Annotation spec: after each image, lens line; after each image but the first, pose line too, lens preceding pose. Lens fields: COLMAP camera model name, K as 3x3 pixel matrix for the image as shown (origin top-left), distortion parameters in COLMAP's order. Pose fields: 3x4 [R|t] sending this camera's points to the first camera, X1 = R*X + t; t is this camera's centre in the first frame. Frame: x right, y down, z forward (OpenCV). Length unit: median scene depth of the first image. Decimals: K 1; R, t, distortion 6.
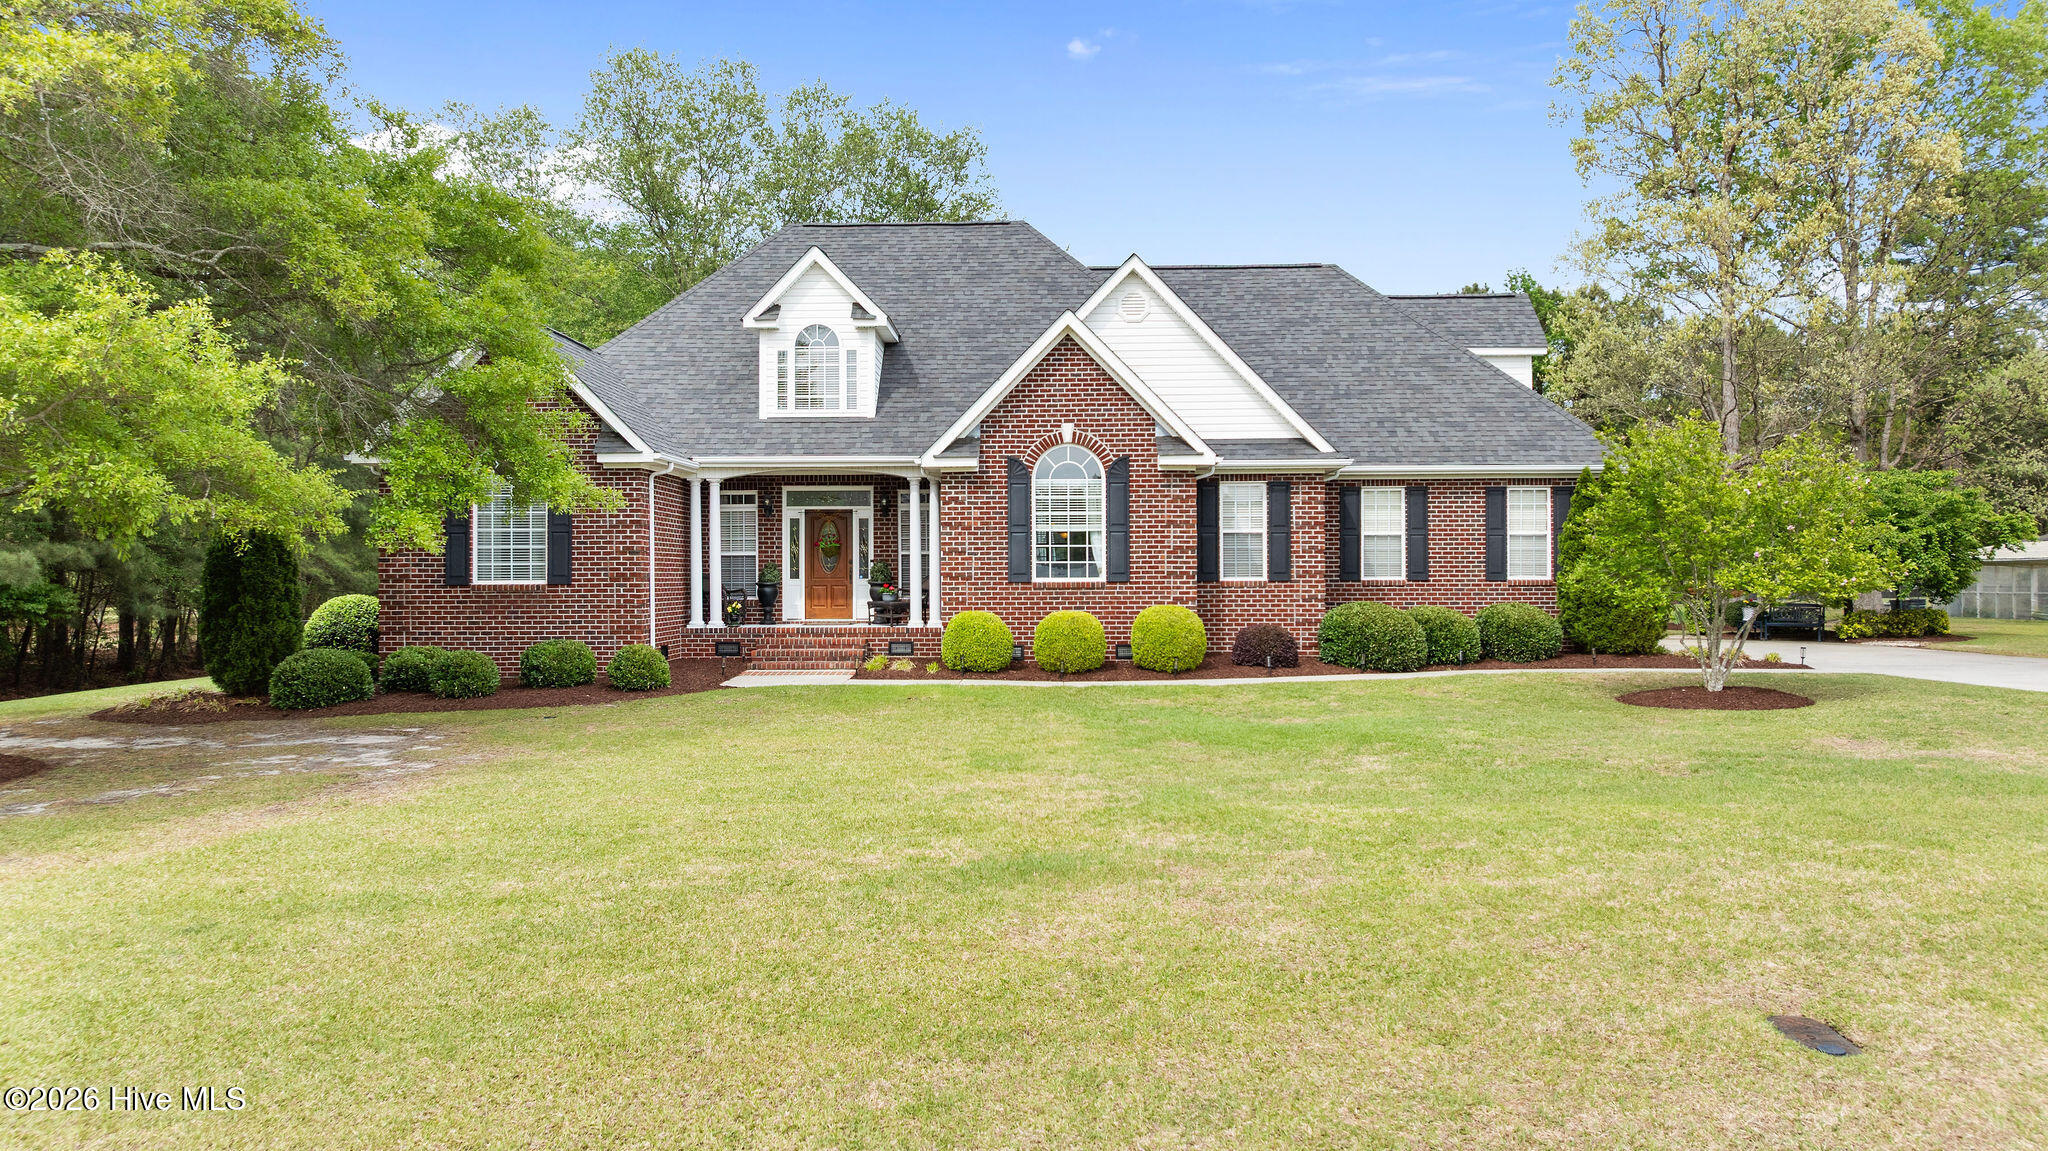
lens RADIAL K [[1454.8, 0, 1021.2], [0, 1454.8, 573.1], [0, 0, 1]] dist [-0.020965, 0.006366]
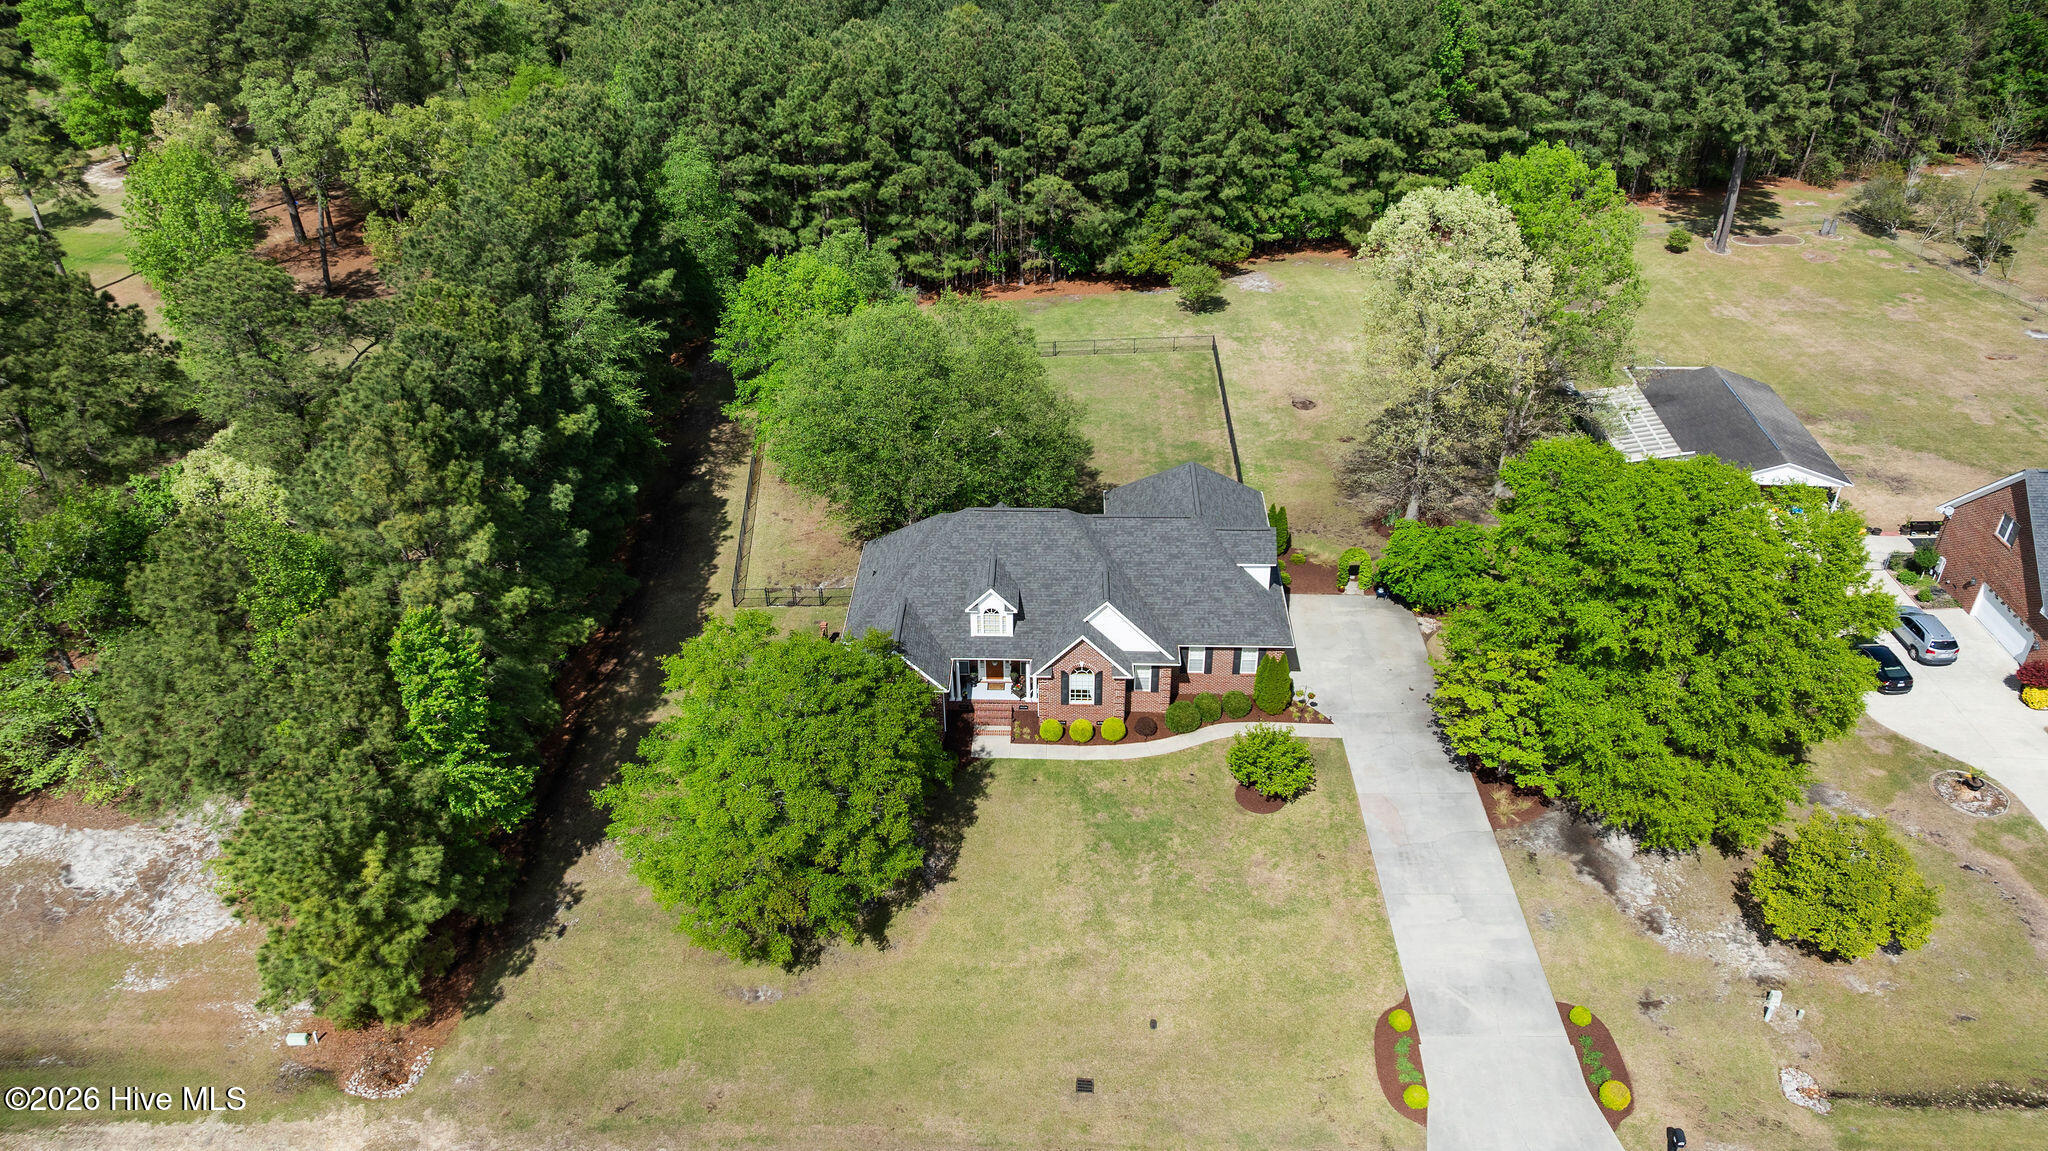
lens RADIAL K [[1454.8, 0, 1021.2], [0, 1454.8, 573.1], [0, 0, 1]] dist [-0.020965, 0.006366]
pose [[0.999889, -0.000855, -0.014907, -0.044298], [0.008883, 0.836536, 0.547841, -1.777618], [0.012002, -0.547912, 0.836450, -1.293341]]
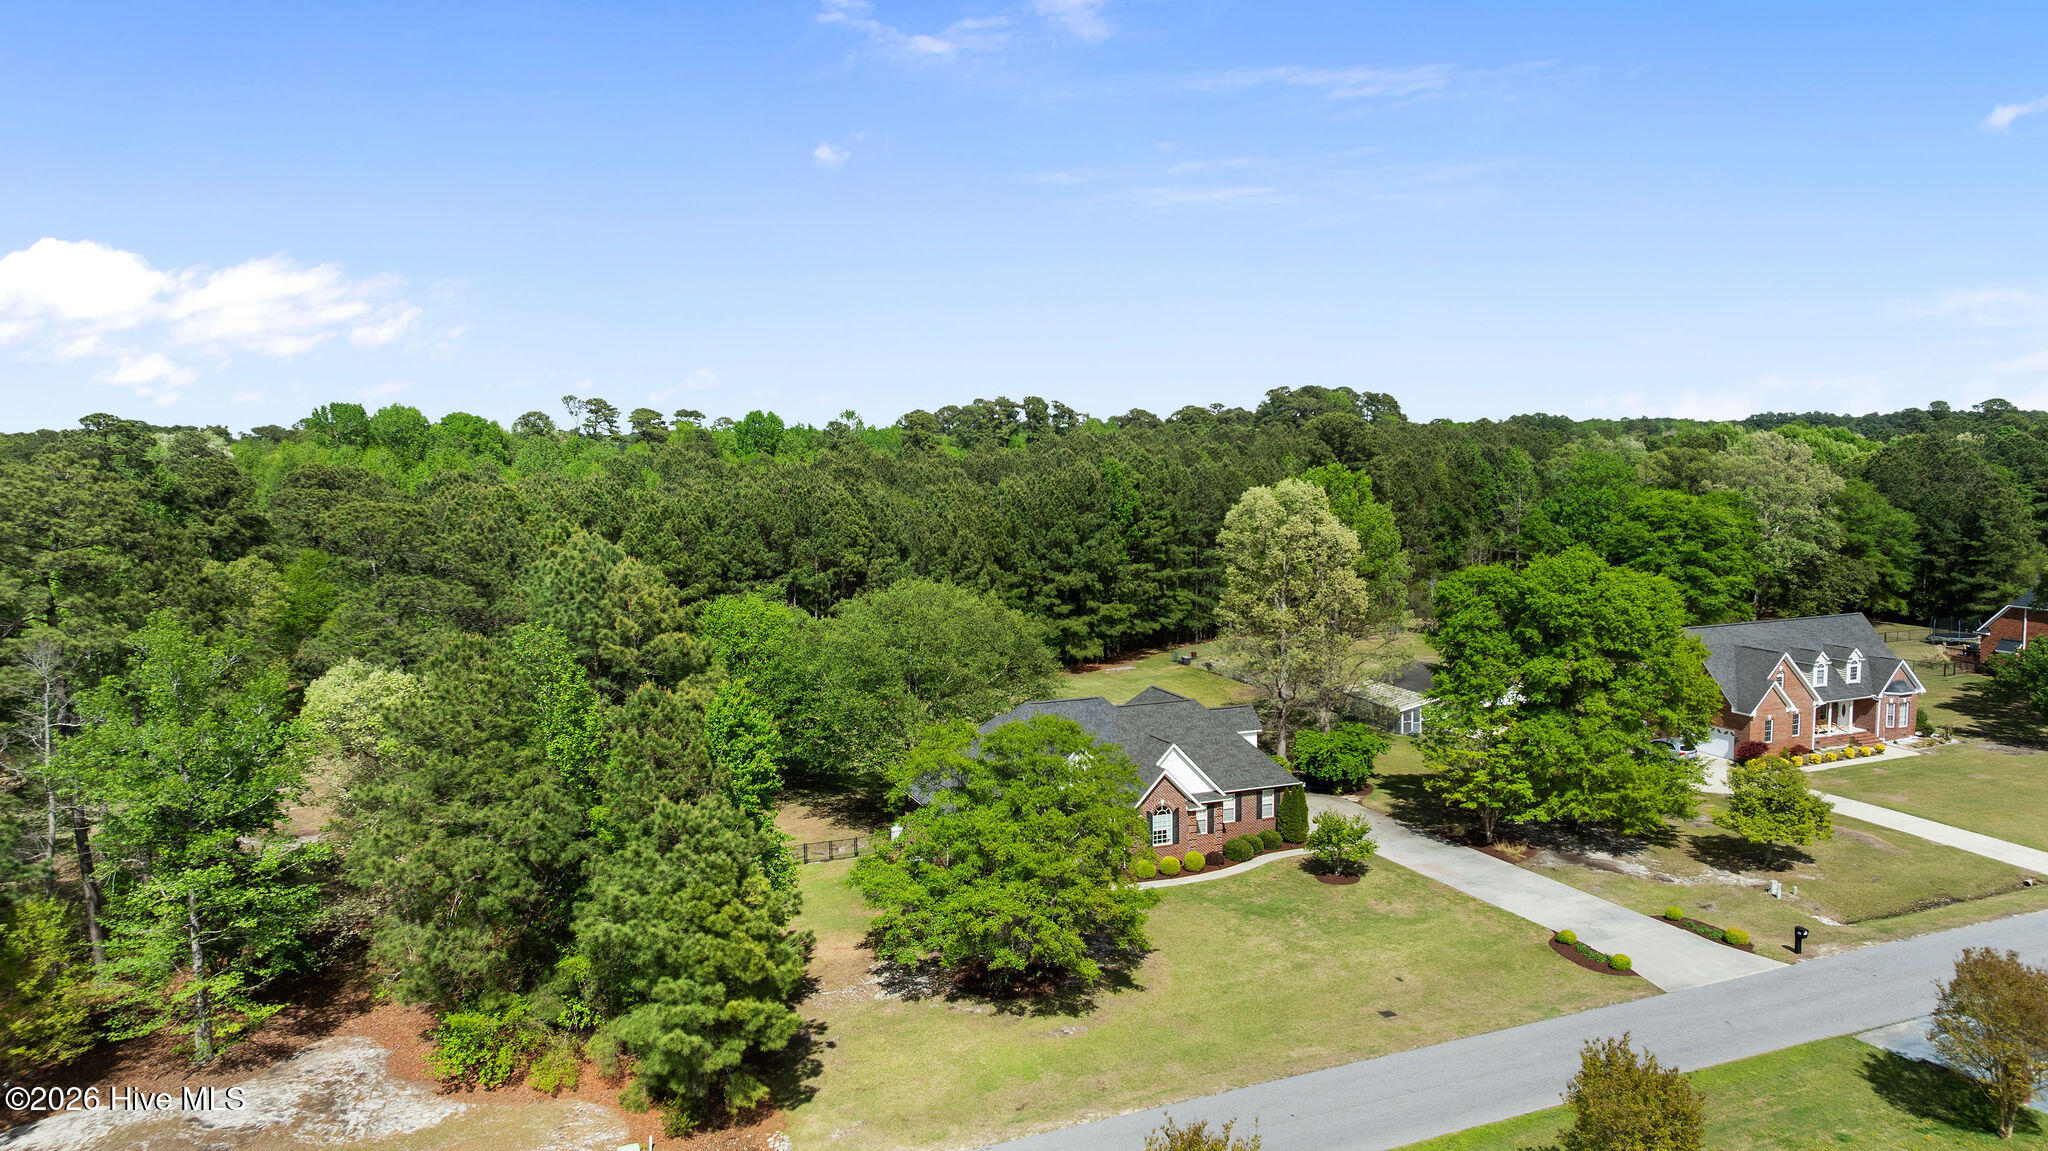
lens RADIAL K [[1454.8, 0, 1021.2], [0, 1454.8, 573.1], [0, 0, 1]] dist [-0.020965, 0.006366]
pose [[0.921307, -0.045909, 0.386115, -1.494822], [0.007055, 0.994816, 0.101450, -0.936235], [-0.388771, -0.090742, 0.916855, -1.856955]]
